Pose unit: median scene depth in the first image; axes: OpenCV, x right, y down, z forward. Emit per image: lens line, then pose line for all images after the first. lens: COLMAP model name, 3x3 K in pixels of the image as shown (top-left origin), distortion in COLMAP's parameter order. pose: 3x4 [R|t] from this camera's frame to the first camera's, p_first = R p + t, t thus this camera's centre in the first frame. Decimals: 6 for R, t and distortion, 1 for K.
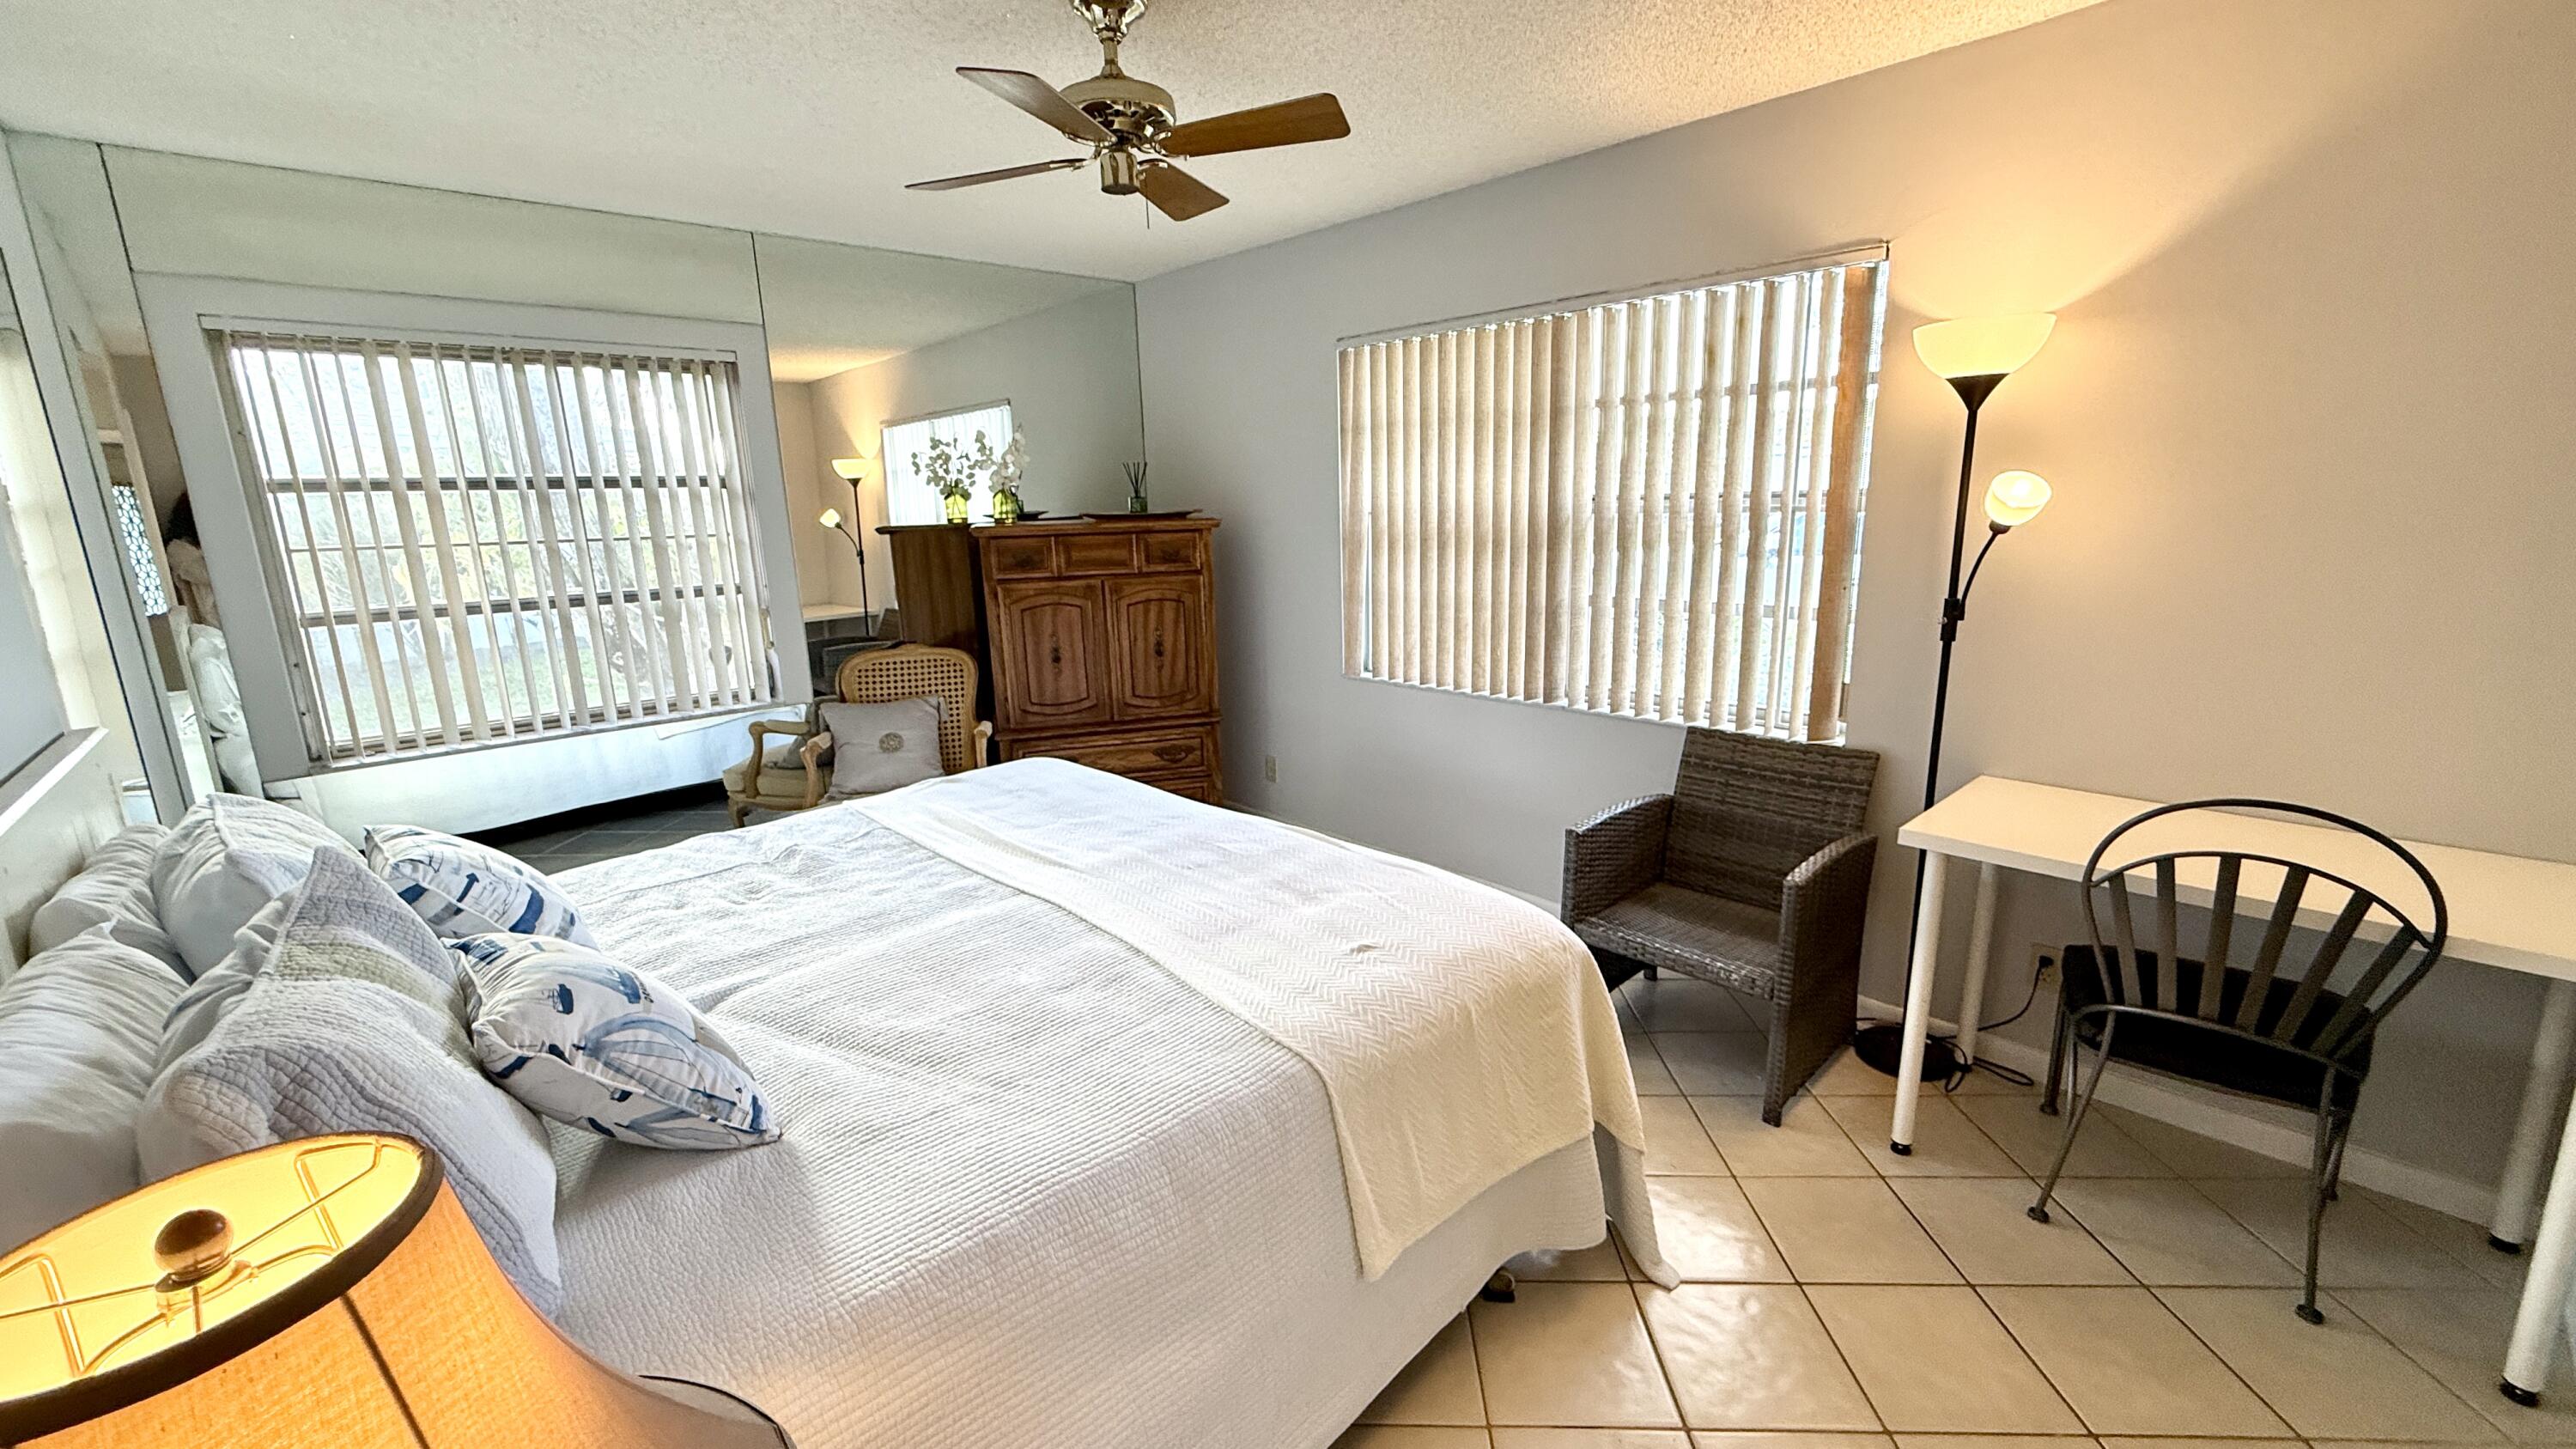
lens RADIAL K [[1026.5, 0, 1280.3], [0, 1026.5, 732.0], [0, 0, 1]] dist [0.001874, -0.000729]
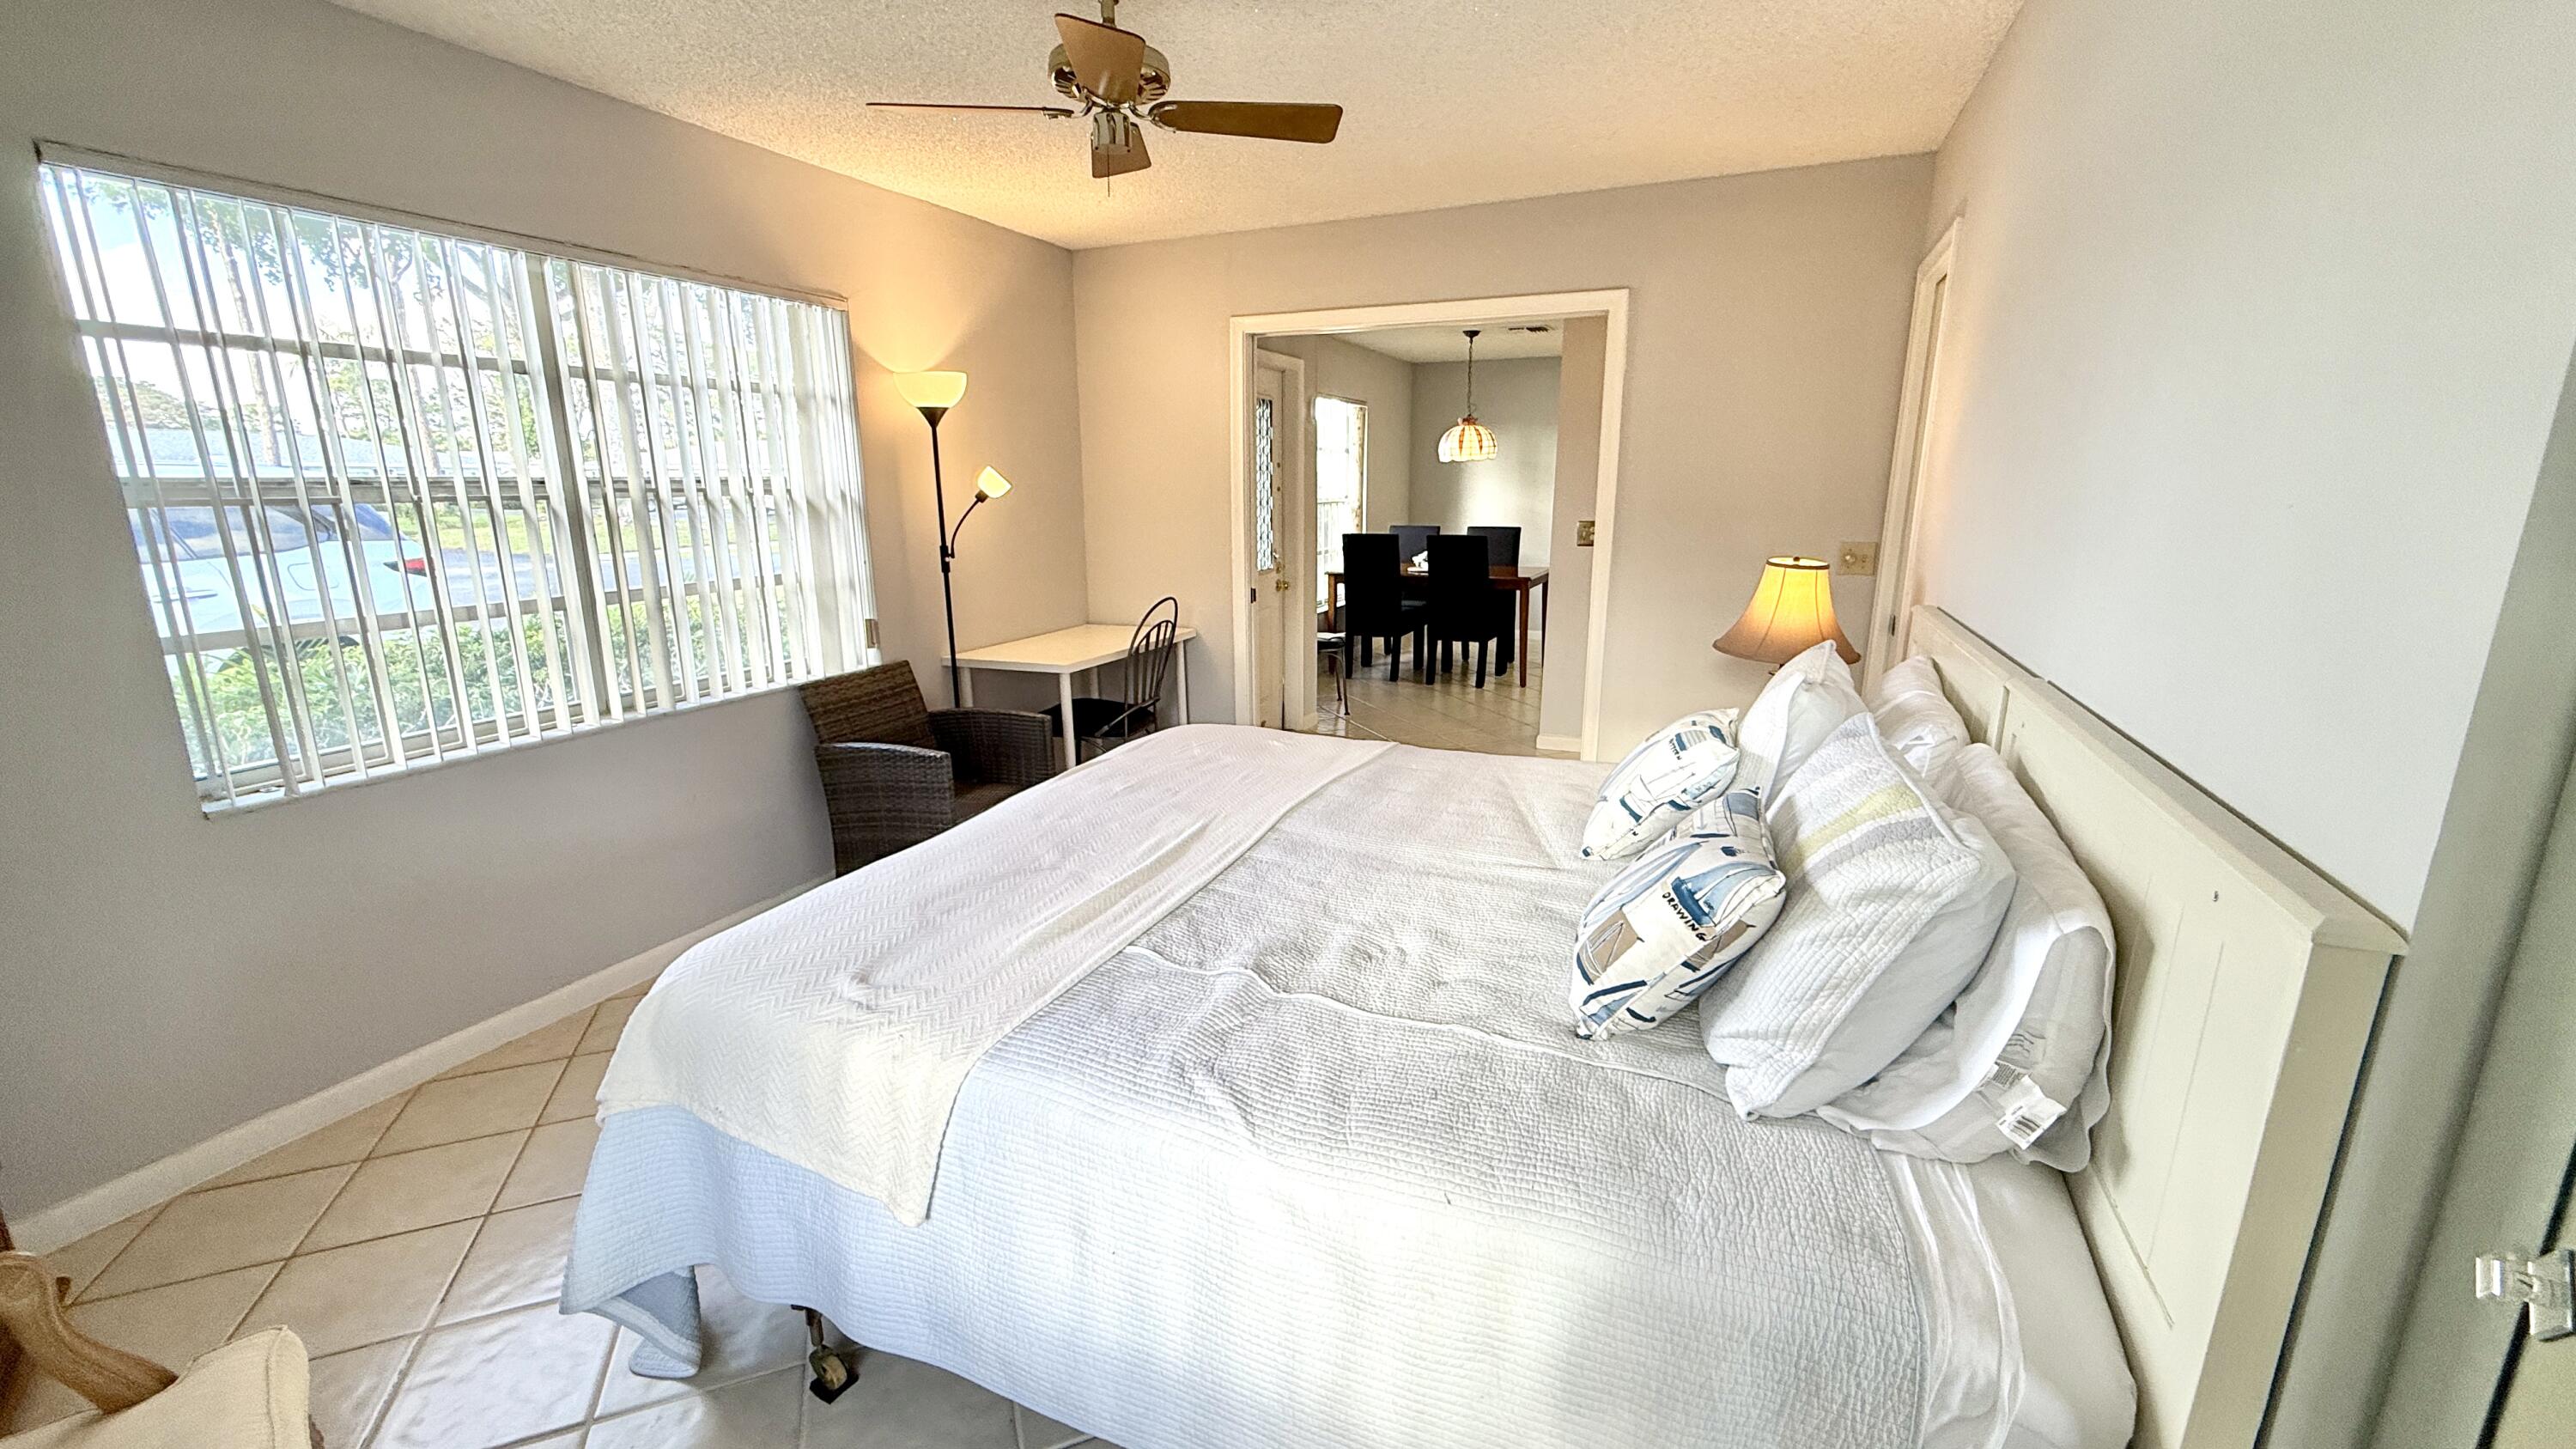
lens RADIAL K [[1026.5, 0, 1281.0], [0, 1026.5, 723.1], [0, 0, 1]] dist [0.001874, -0.000729]
pose [[-0.398399, -0.183557, 0.898658, -1.073836], [0.217735, 0.932837, 0.287066, -0.224064], [-0.890994, 0.310036, -0.331674, 1.185268]]
